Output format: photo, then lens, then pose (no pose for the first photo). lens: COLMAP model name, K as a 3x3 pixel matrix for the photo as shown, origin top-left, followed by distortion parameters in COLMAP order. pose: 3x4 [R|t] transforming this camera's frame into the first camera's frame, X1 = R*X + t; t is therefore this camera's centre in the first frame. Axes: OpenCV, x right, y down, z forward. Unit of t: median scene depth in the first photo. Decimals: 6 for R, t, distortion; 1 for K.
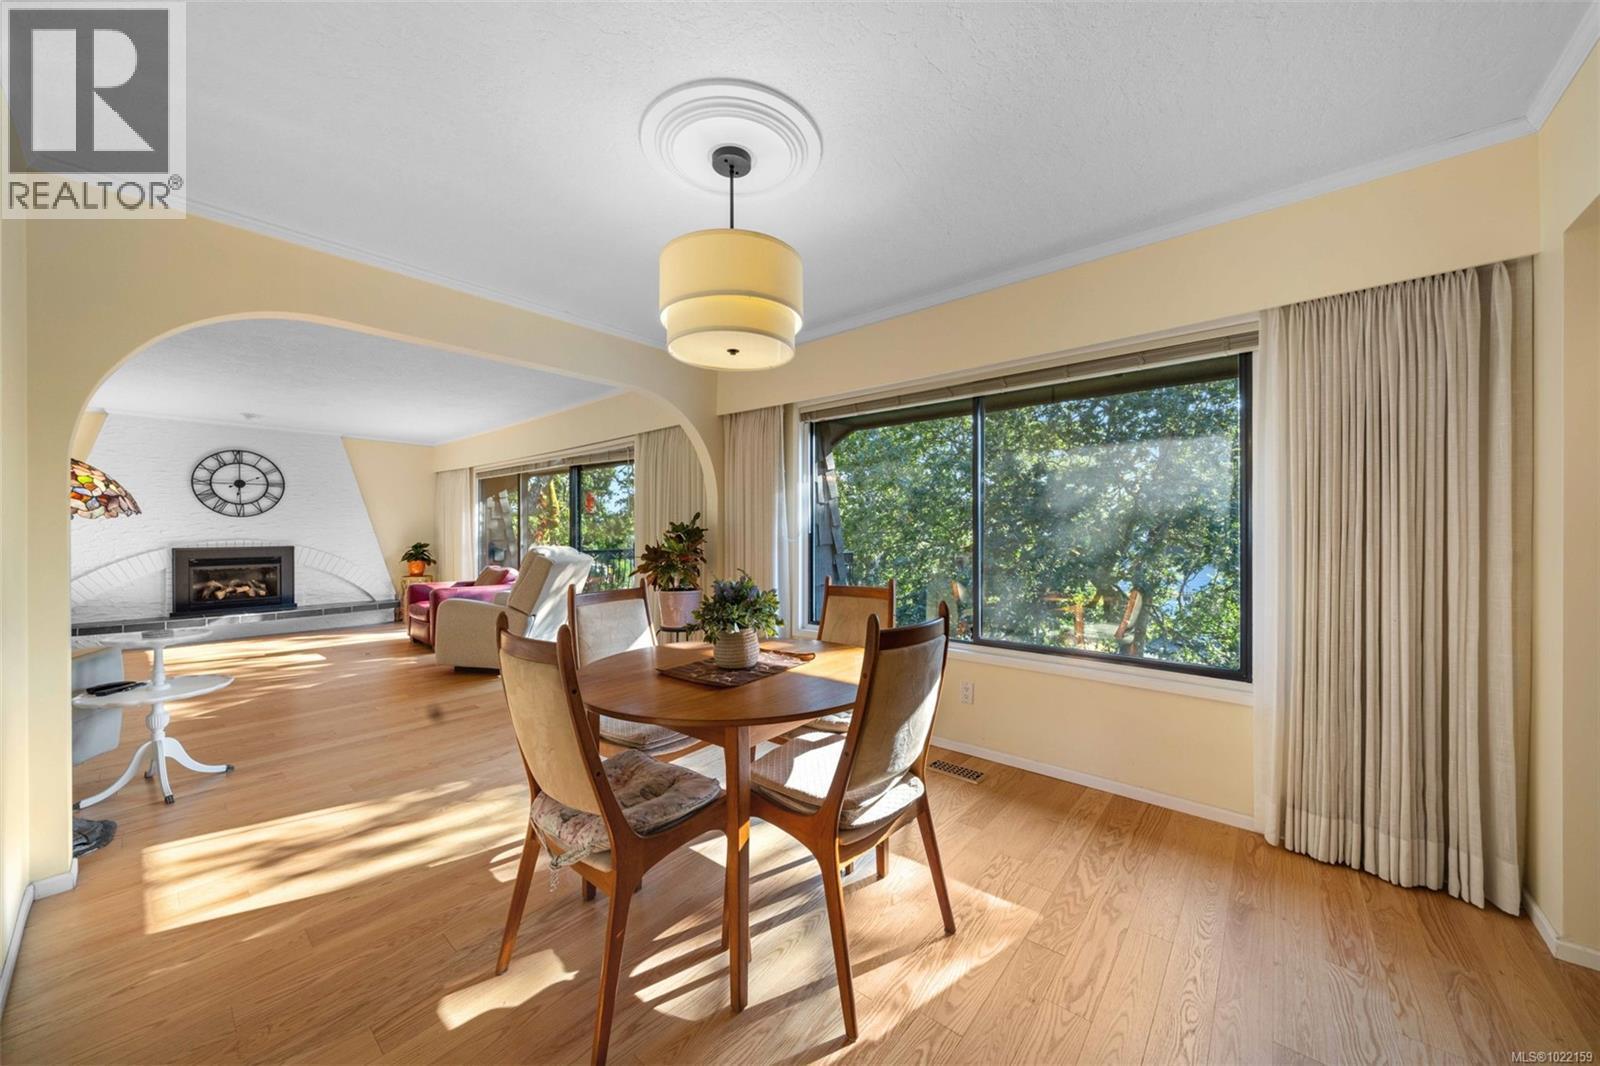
lens RADIAL K [[556.8, 0, 800.0], [0, 556.8, 533.0], [0, 0, 1]] dist [-0.006261, -0.000156]
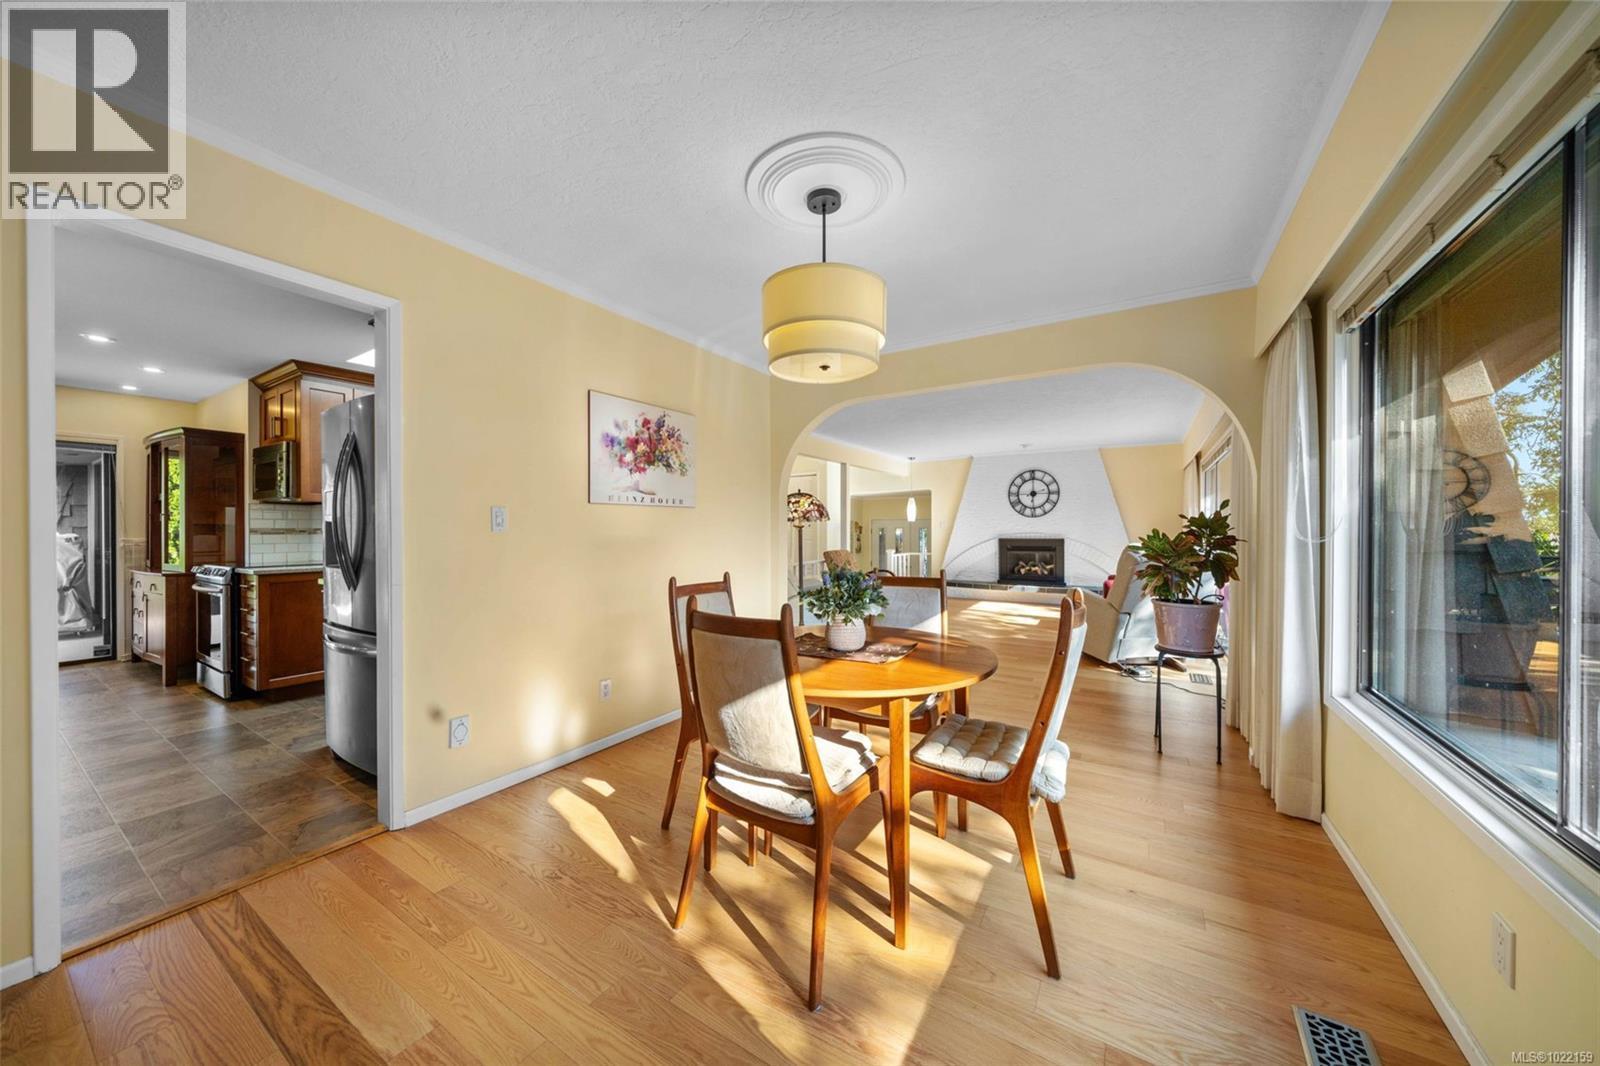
lens RADIAL K [[543.8, 0, 797.9], [0, 543.8, 531.0], [0, 0, 1]] dist [-0.002508, -0.000089]
pose [[0.102999, 0.005509, -0.994666, 0.311535], [-0.003786, 0.999980, 0.005147, 0.001371], [0.994674, 0.003236, 0.103018, 0.262221]]
